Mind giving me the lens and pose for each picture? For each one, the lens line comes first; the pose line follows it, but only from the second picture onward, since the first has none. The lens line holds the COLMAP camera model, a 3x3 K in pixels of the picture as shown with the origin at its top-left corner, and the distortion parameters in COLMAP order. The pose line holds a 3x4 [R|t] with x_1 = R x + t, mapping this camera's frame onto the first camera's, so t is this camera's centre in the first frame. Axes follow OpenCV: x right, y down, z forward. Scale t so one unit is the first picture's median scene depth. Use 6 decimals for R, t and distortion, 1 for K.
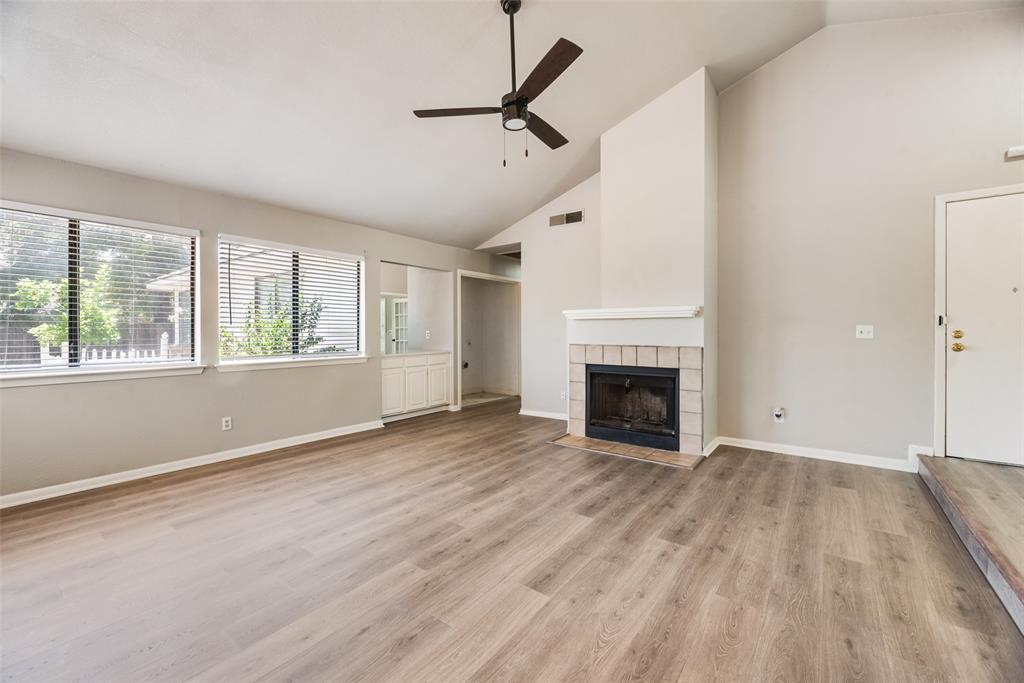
lens RADIAL K [[416.6, 0, 505.1], [0, 416.6, 336.3], [0, 0, 1]] dist [0.007152, 0.000026]
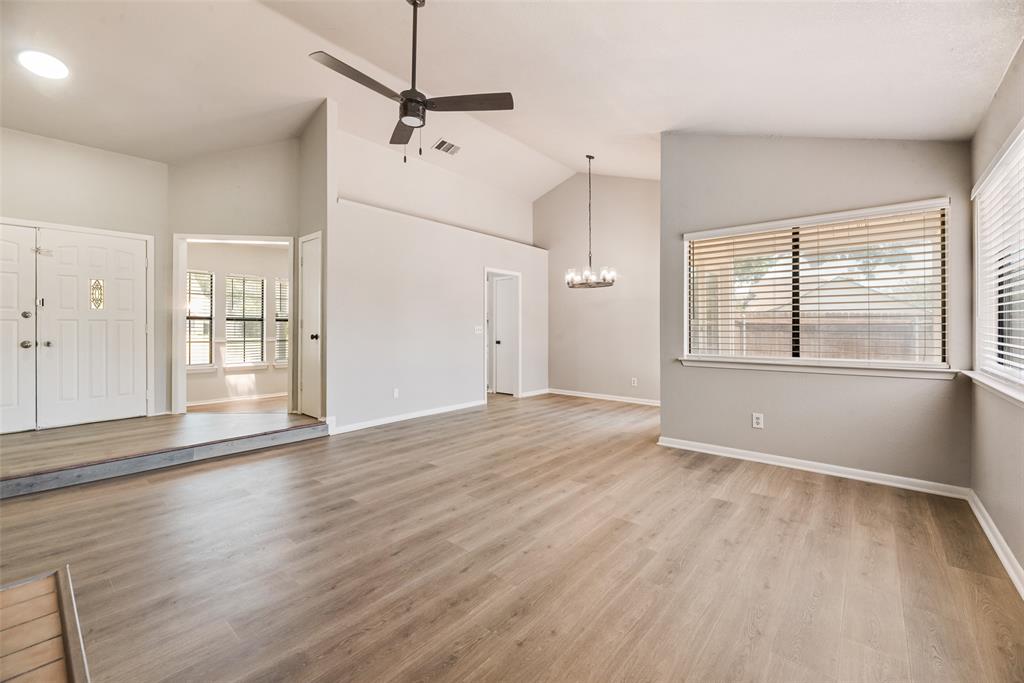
lens RADIAL K [[416.6, 0, 517.0], [0, 416.6, 330.6], [0, 0, 1]] dist [0.007152, 0.000026]
pose [[-0.999517, 0.004660, 0.030729, -0.253952], [0.005359, 0.999728, 0.022711, -0.027056], [-0.030615, 0.022864, -0.999270, 1.974931]]
